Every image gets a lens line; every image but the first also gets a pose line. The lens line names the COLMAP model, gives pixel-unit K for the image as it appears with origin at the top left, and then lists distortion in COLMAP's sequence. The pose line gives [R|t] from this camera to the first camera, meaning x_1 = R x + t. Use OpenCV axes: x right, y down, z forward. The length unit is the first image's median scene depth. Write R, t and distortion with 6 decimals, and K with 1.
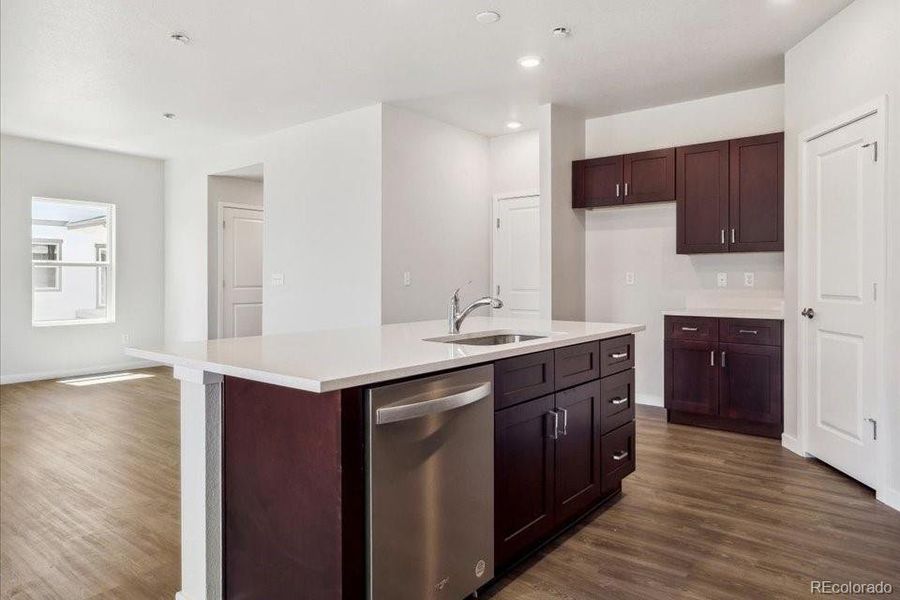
lens RADIAL K [[559.4, 0, 439.9], [0, 559.4, 283.7], [0, 0, 1]] dist [-0.006150, 0.000576]
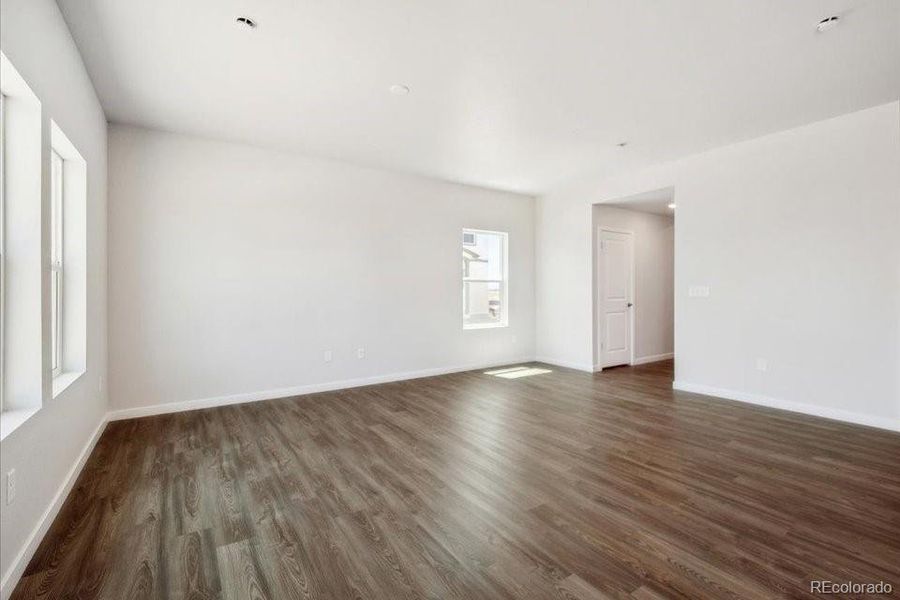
lens RADIAL K [[392.4, 0, 452.0], [0, 392.4, 296.7], [0, 0, 1]] dist [0.000410, -0.000102]
pose [[0.954307, -0.000124, -0.298829, -0.629983], [0.002156, 0.999977, 0.006472, -0.005031], [0.298822, -0.006821, 0.954285, 0.159572]]
